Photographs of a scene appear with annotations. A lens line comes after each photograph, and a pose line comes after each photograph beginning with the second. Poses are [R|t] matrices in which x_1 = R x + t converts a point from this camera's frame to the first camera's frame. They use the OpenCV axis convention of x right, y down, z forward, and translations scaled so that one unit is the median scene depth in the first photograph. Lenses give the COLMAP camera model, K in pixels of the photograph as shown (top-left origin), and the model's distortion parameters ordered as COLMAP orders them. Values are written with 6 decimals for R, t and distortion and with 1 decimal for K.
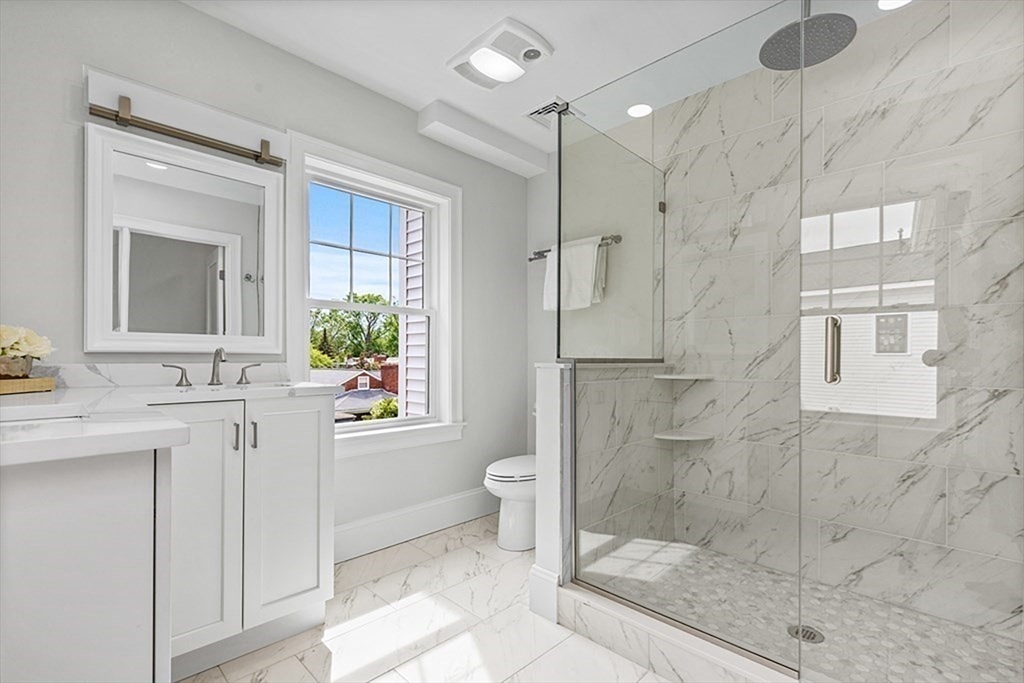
lens RADIAL K [[466.9, 0, 513.8], [0, 466.9, 352.4], [0, 0, 1]] dist [0.002248, -0.000061]
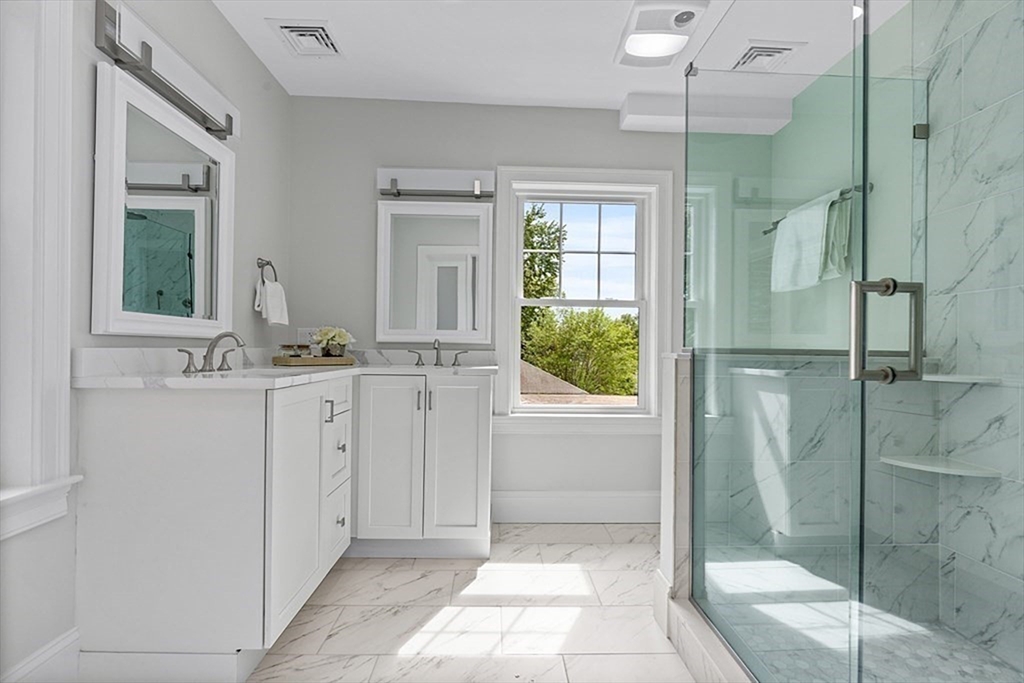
lens RADIAL K [[482.2, 0, 512.0], [0, 482.2, 341.5], [0, 0, 1]] dist [-0.004259, -0.000561]
pose [[0.723399, -0.005237, -0.690410, 0.406919], [-0.002276, 0.999948, -0.009970, 0.008559], [0.690426, 0.008784, 0.723349, 0.080819]]
